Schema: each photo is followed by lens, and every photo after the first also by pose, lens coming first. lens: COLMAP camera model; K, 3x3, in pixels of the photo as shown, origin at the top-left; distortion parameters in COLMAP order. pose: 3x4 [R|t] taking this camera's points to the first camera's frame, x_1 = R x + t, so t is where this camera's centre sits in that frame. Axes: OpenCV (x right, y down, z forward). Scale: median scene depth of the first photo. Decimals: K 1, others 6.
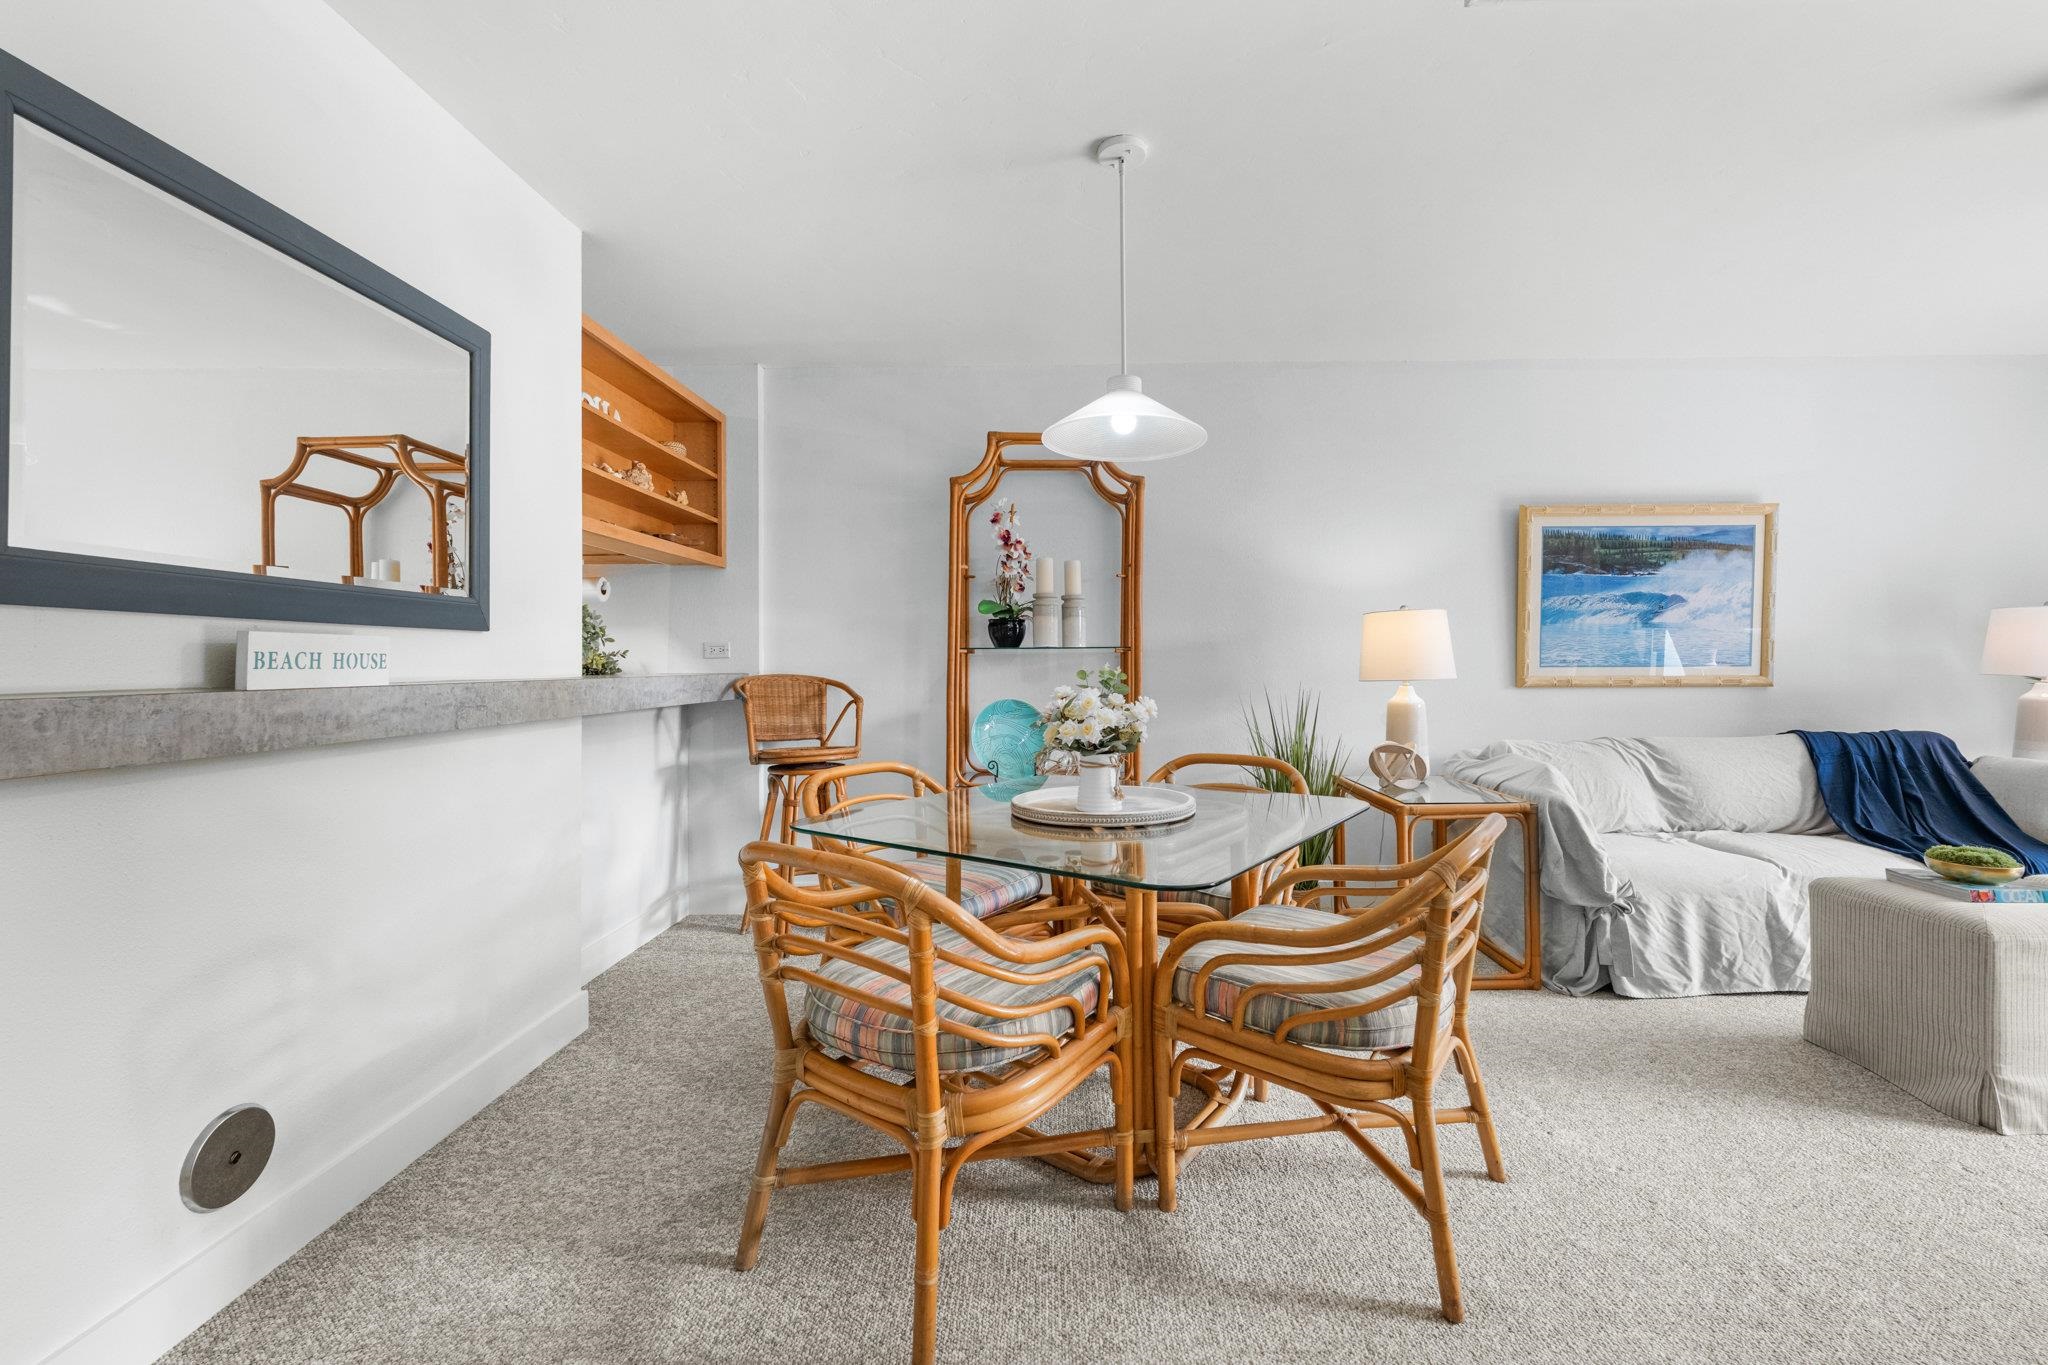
lens RADIAL K [[843.1, 0, 1056.7], [0, 843.1, 660.6], [0, 0, 1]] dist [-0.001205, -0.000203]
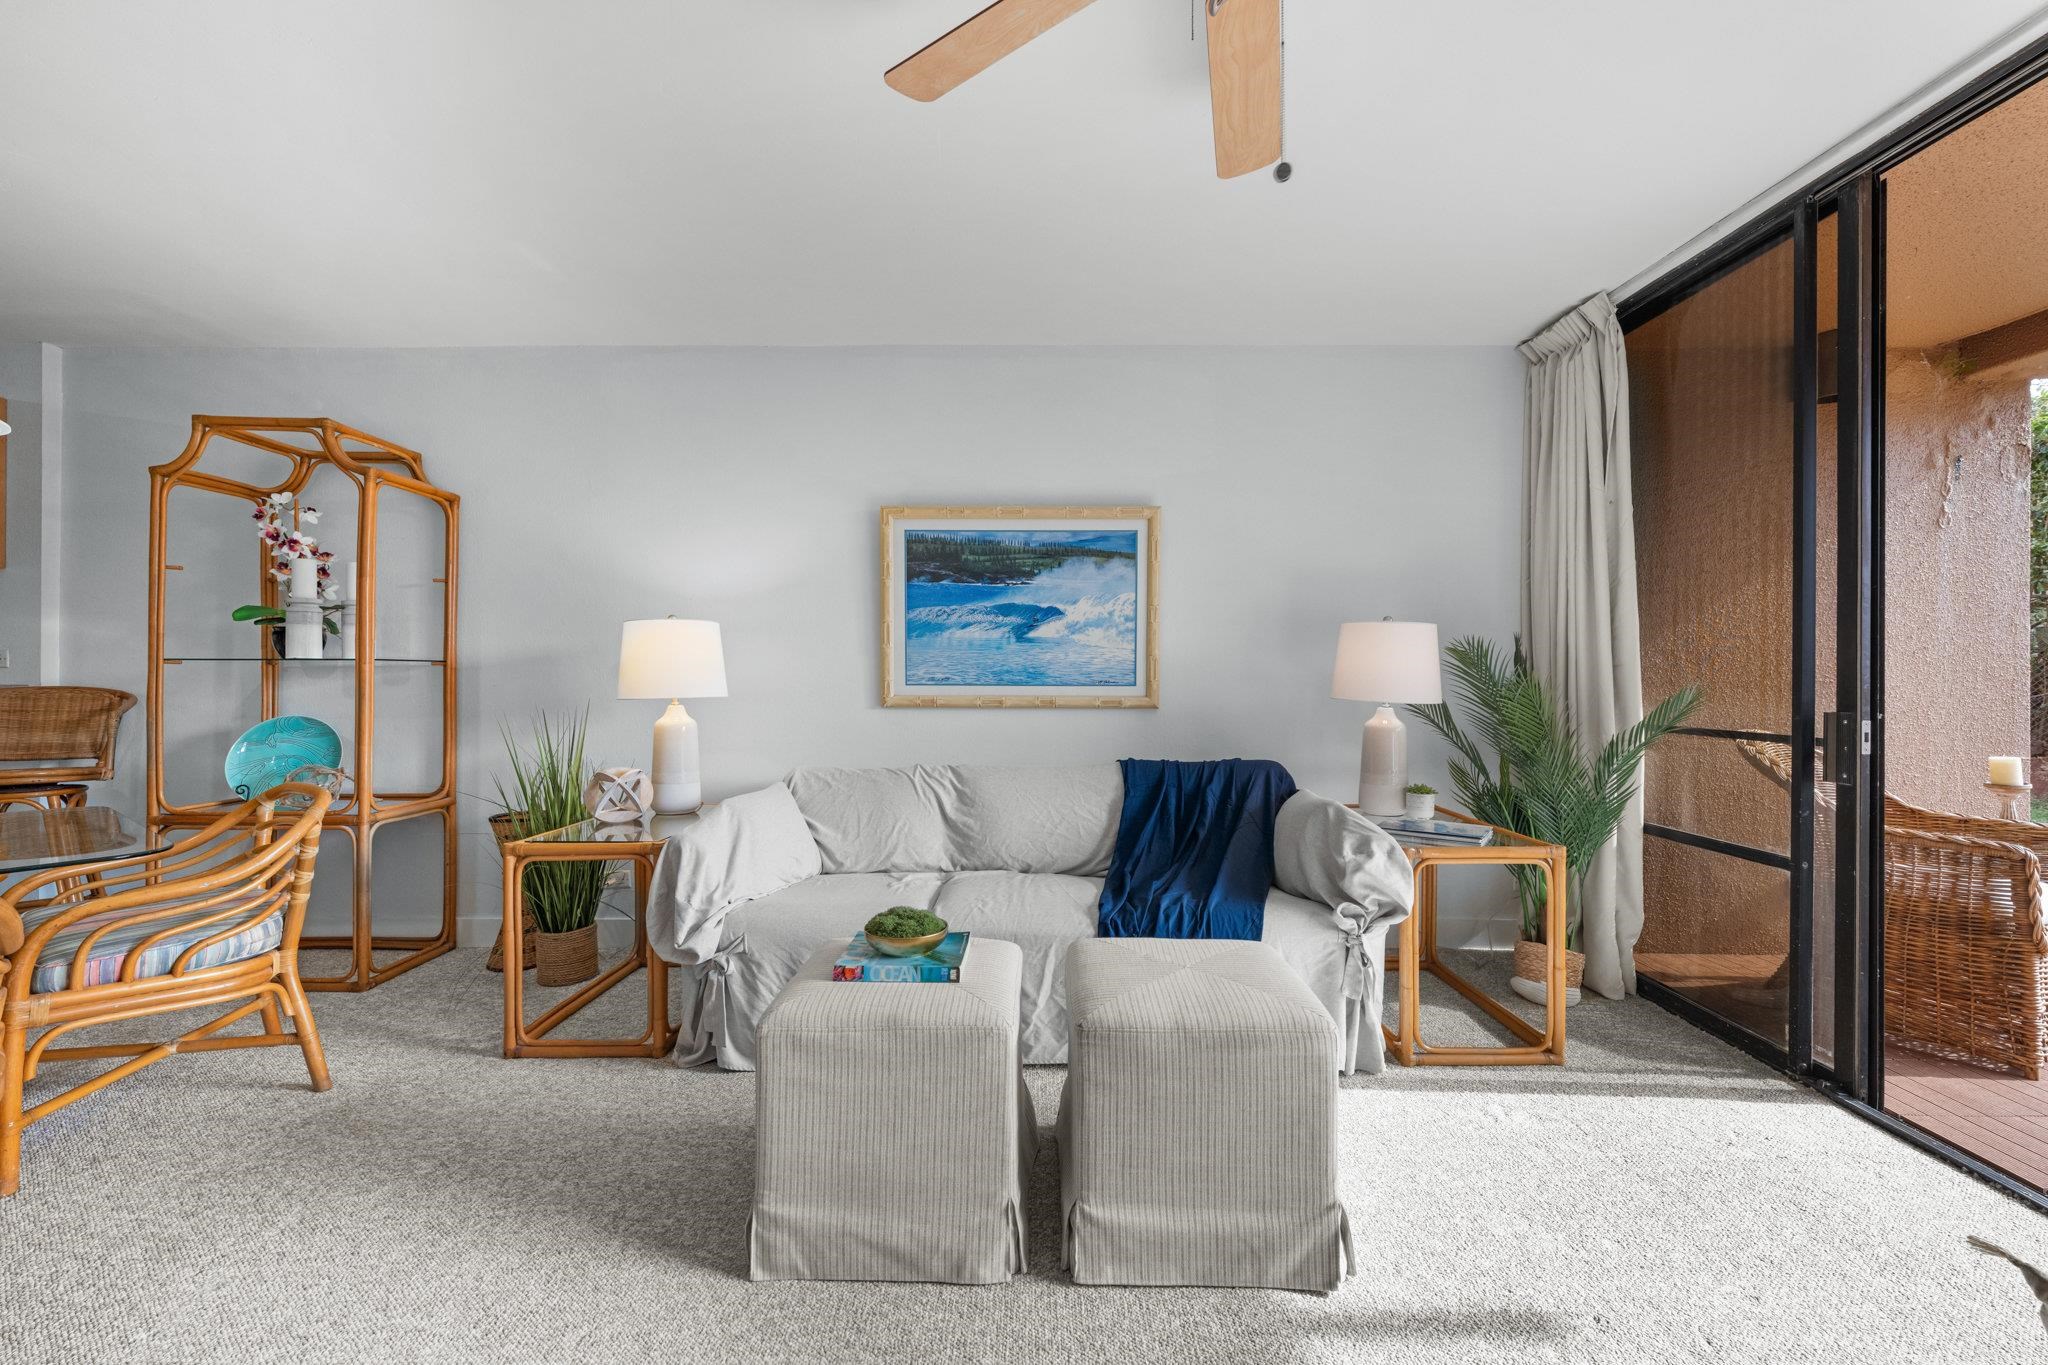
lens RADIAL K [[819.2, 0, 1024.0], [0, 819.2, 682.5], [0, 0, 1]] dist [-0.001211, -0.000265]
pose [[0.999944, 0.008143, 0.006814, 0.702260], [-0.008211, 0.999916, 0.010022, -0.005158], [-0.006732, -0.010078, 0.999927, 0.118988]]
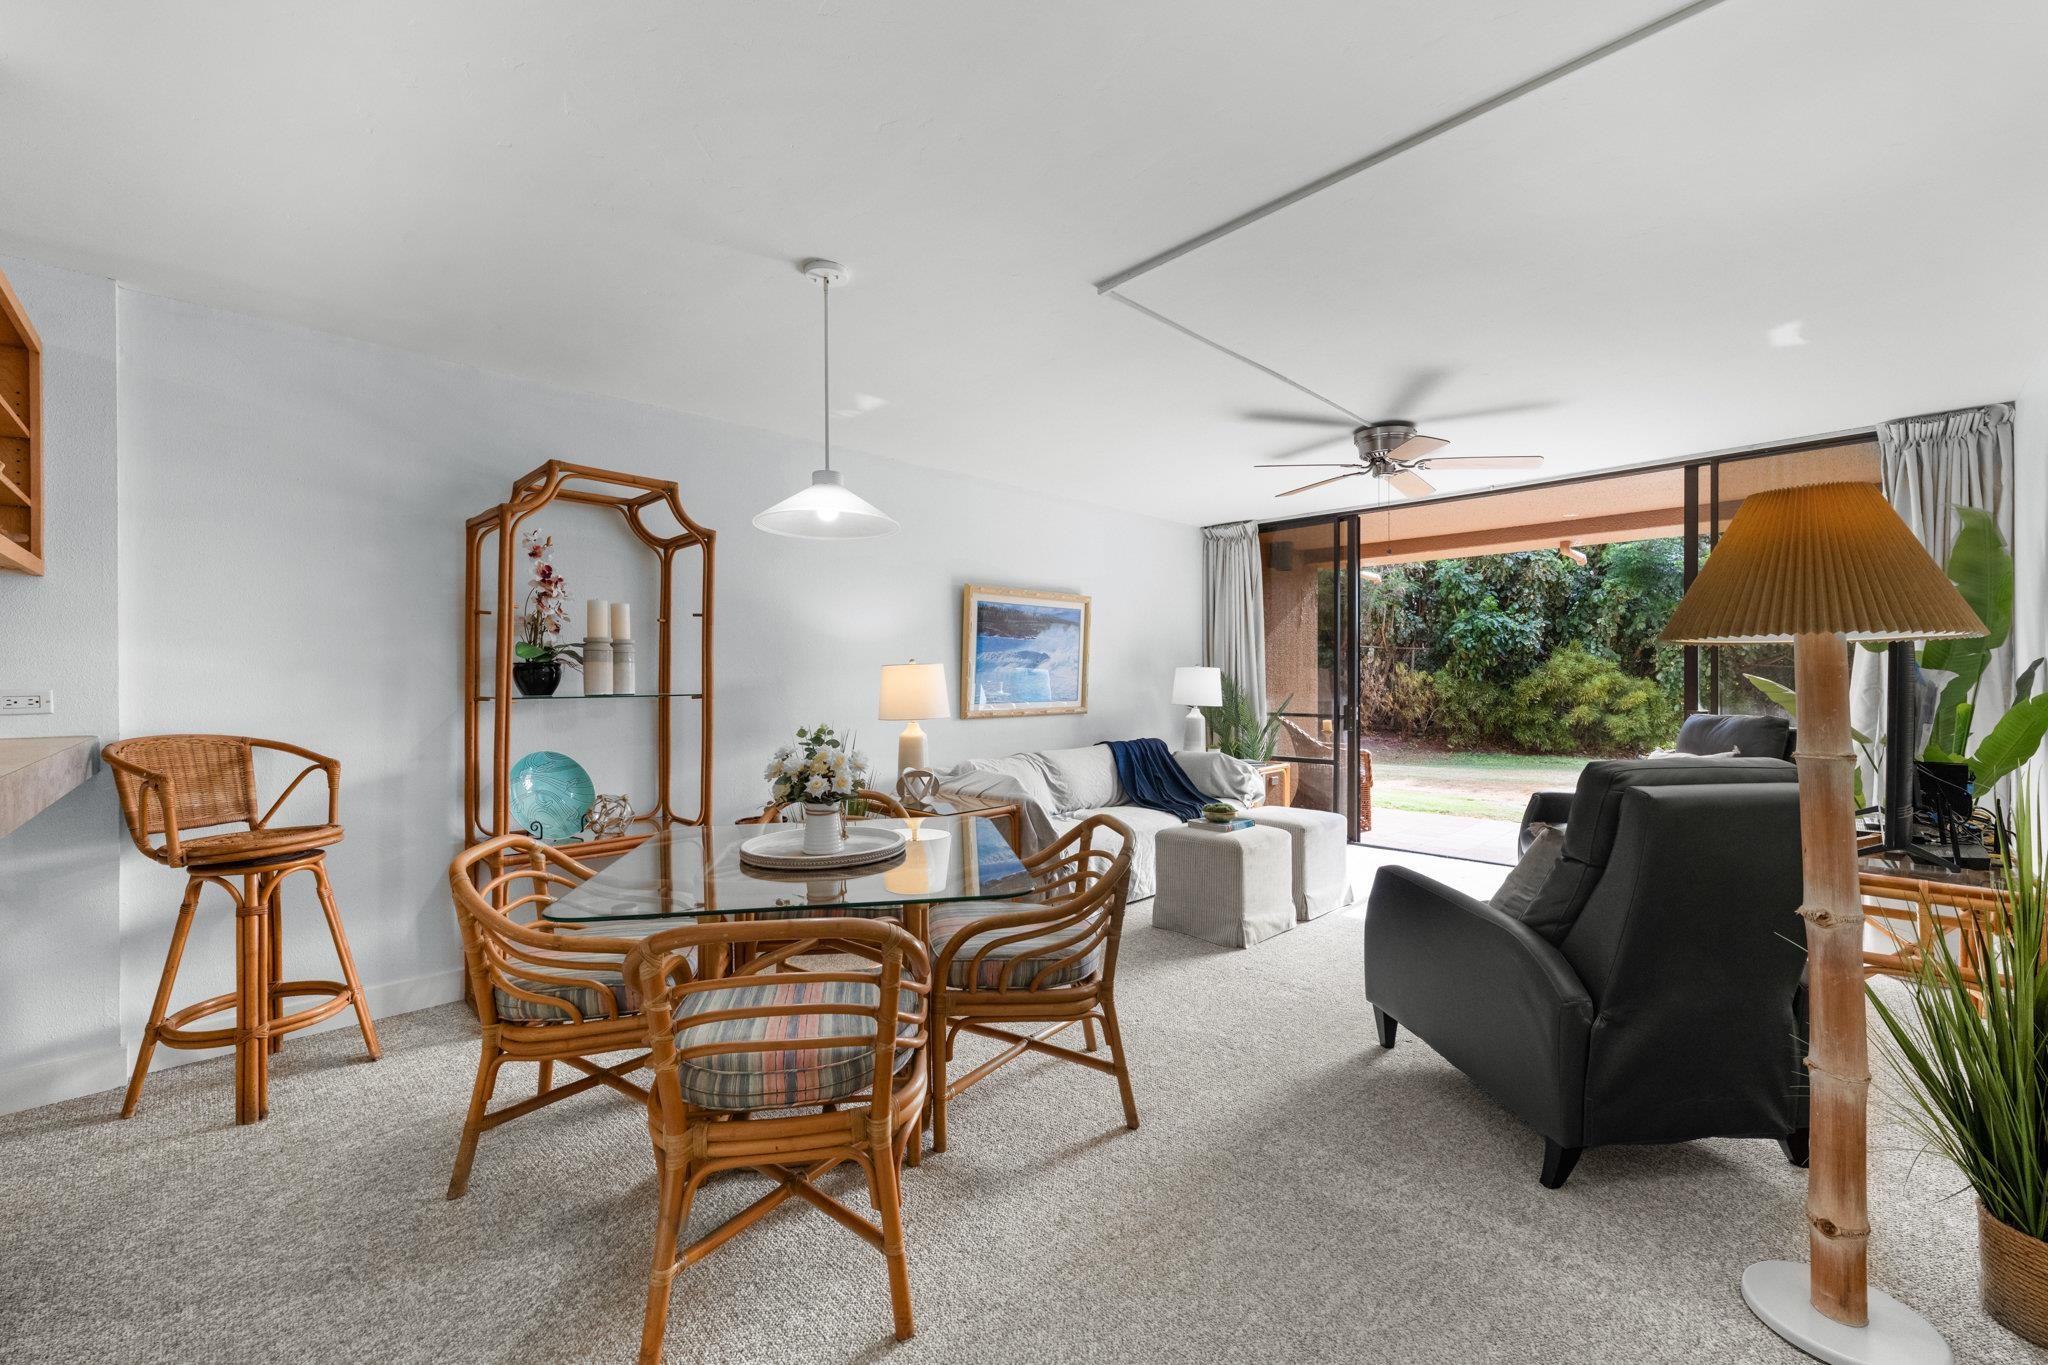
lens RADIAL K [[819.2, 0, 1024.0], [0, 819.2, 682.5], [0, 0, 1]] dist [-0.001211, -0.000265]
pose [[0.704012, -0.000976, 0.710187, -0.310646], [-0.002266, 0.999991, 0.003620, -0.032010], [-0.710184, -0.004157, 0.704004, 0.015400]]
